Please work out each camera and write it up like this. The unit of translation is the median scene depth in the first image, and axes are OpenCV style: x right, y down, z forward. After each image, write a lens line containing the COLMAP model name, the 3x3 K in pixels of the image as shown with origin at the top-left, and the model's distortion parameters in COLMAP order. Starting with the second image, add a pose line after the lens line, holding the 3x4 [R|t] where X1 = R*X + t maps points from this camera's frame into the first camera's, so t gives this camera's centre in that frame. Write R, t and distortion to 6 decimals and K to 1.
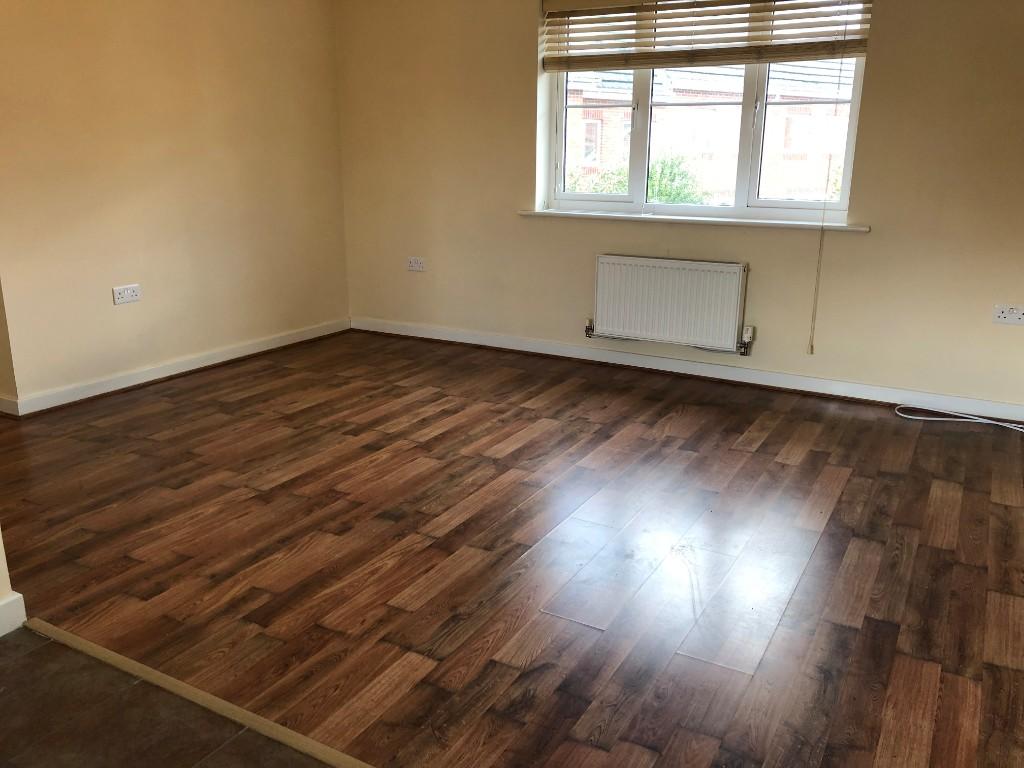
lens RADIAL K [[841.0, 0, 512.0], [0, 841.0, 384.0], [0, 0, 1]] dist [0.074709, -0.001666]
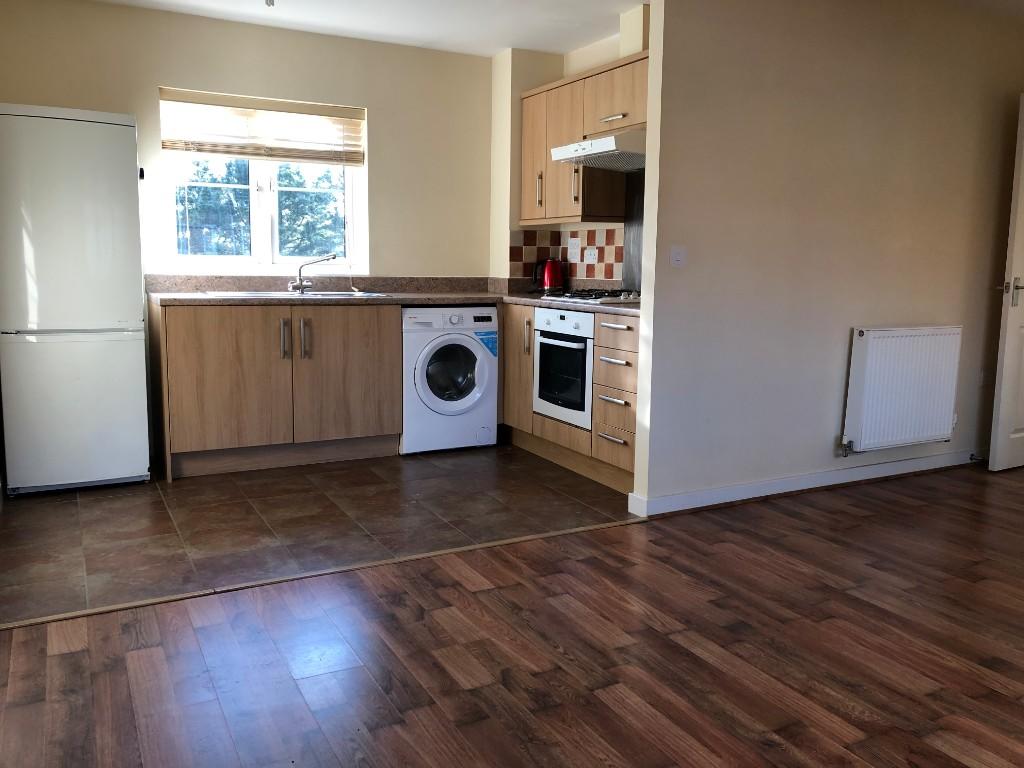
lens RADIAL K [[841.0, 0, 512.0], [0, 841.0, 384.0], [0, 0, 1]] dist [0.074709, -0.001666]
pose [[-0.540278, 0.106205, -0.834757, 0.758544], [-0.240607, 0.931090, 0.274190, -0.292055], [0.806354, 0.348987, -0.477494, 1.213245]]
